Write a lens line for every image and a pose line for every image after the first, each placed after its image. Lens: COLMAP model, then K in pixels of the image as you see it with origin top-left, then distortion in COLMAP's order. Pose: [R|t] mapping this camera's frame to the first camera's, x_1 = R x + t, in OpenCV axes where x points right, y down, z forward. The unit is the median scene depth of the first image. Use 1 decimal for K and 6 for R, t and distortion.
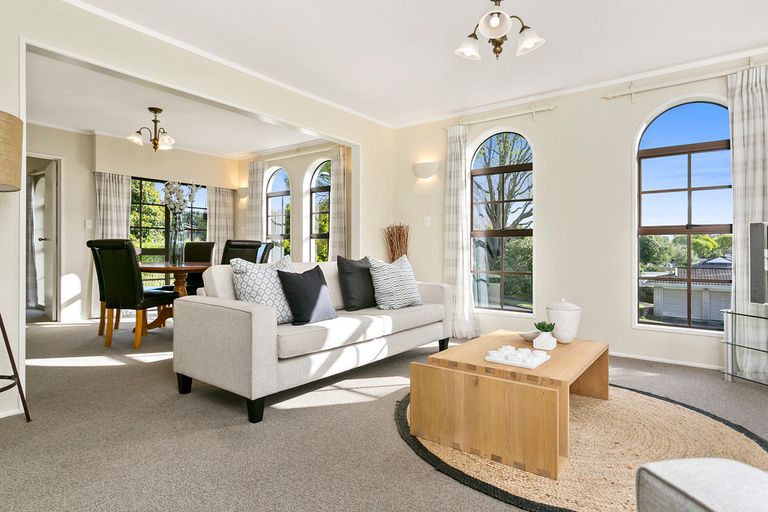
lens RADIAL K [[440.4, 0, 384.0], [0, 440.4, 256.0], [0, 0, 1]] dist [-0.004787, -0.001211]
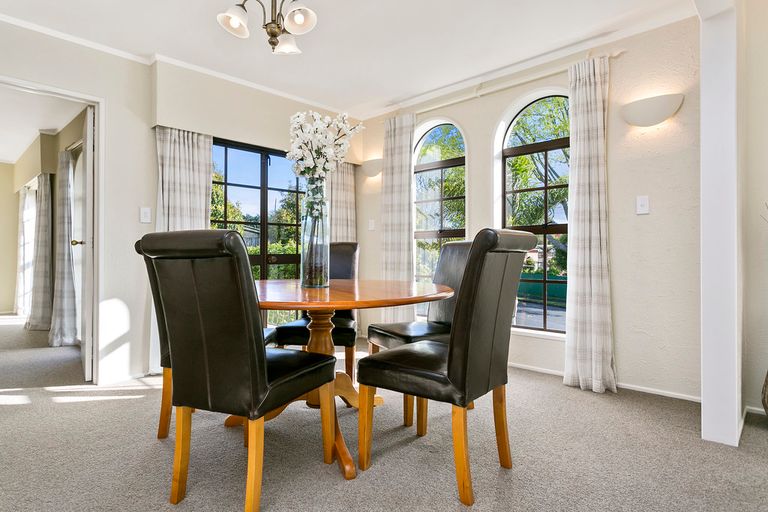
lens RADIAL K [[424.6, 0, 386.3], [0, 424.6, 248.9], [0, 0, 1]] dist [0.002921, 0.000097]
pose [[0.995614, -0.010138, -0.093003, -0.287222], [0.007513, 0.999564, -0.028540, -0.006730], [0.093252, 0.027716, 0.995257, 0.448548]]
